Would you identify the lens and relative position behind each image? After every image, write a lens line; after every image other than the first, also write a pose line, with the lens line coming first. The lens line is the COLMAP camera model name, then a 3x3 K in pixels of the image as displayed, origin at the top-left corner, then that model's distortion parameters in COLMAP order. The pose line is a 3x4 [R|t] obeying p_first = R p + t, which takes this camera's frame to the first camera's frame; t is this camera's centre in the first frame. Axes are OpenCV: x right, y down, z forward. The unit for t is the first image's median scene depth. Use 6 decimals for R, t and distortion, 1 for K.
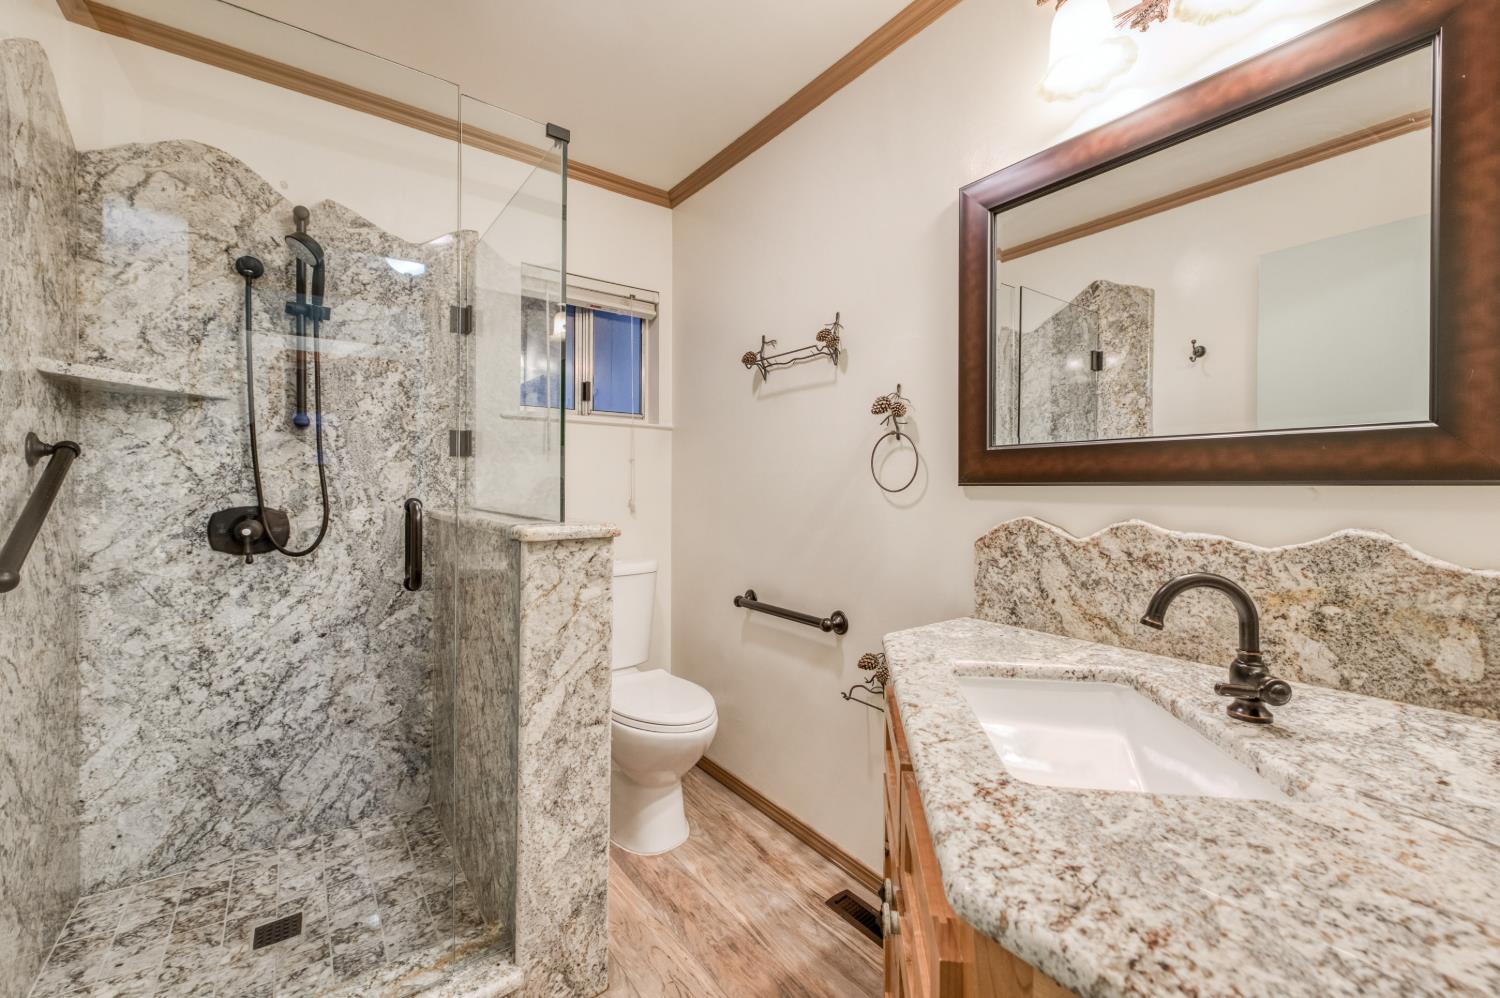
lens RADIAL K [[616.2, 0, 751.6], [0, 616.2, 490.5], [0, 0, 1]] dist [0.007666, -0.000484]
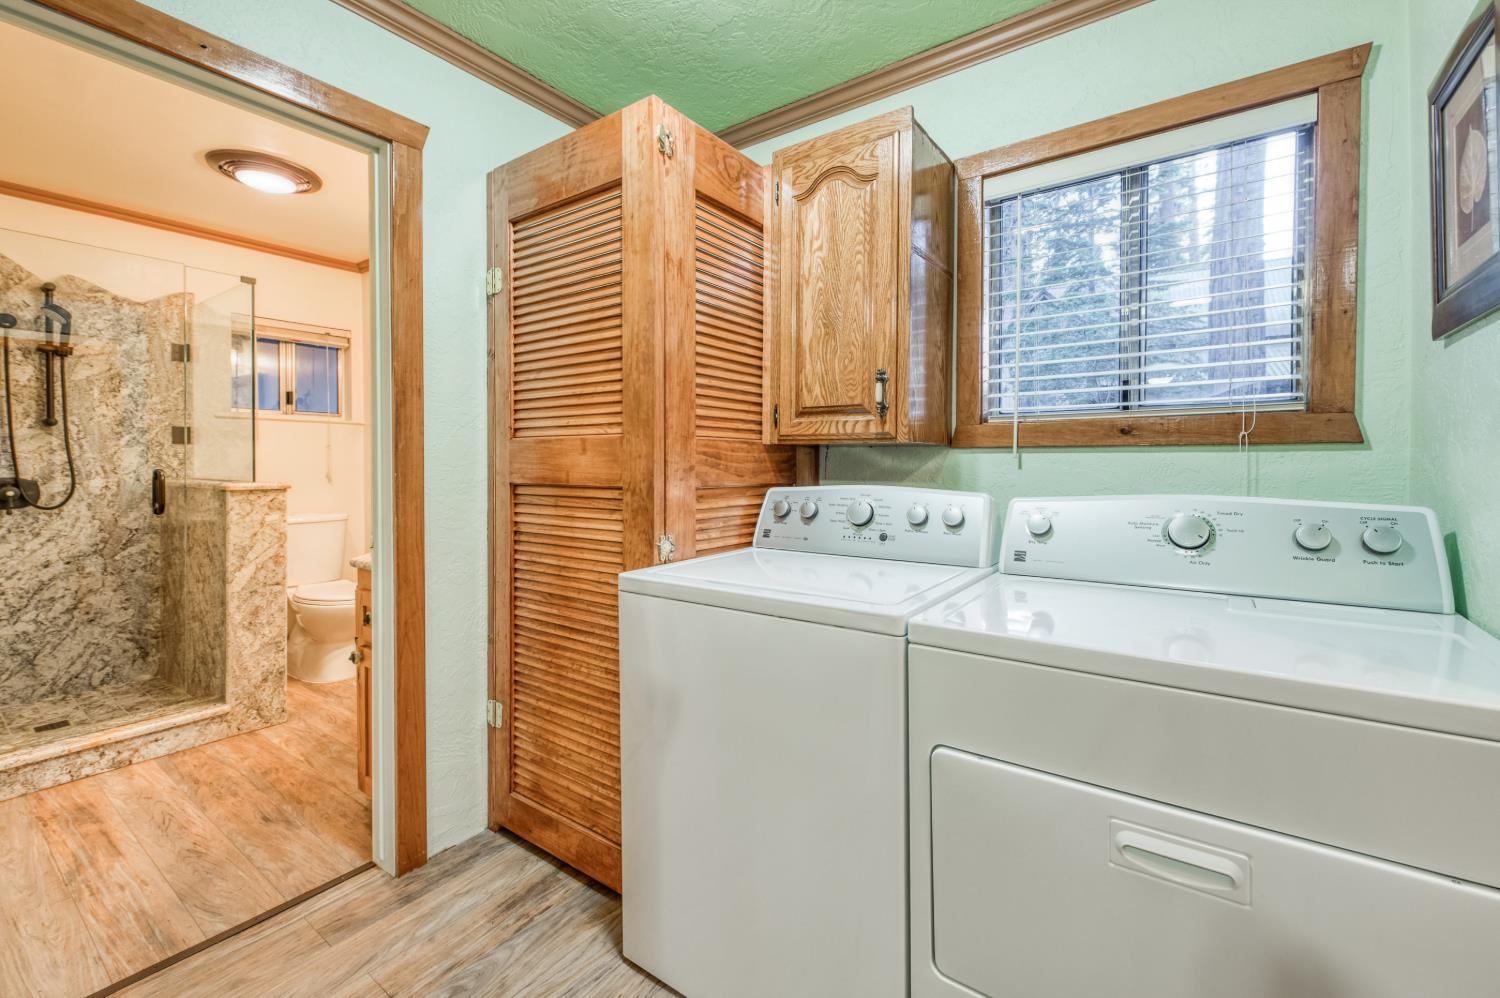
lens RADIAL K [[616.2, 0, 775.8], [0, 616.2, 471.7], [0, 0, 1]] dist [0.007666, -0.000484]
pose [[0.942458, -0.009784, 0.334181, 0.436868], [0.008042, 0.999946, 0.006596, 0.015716], [-0.334228, -0.003529, 0.942486, -1.024688]]
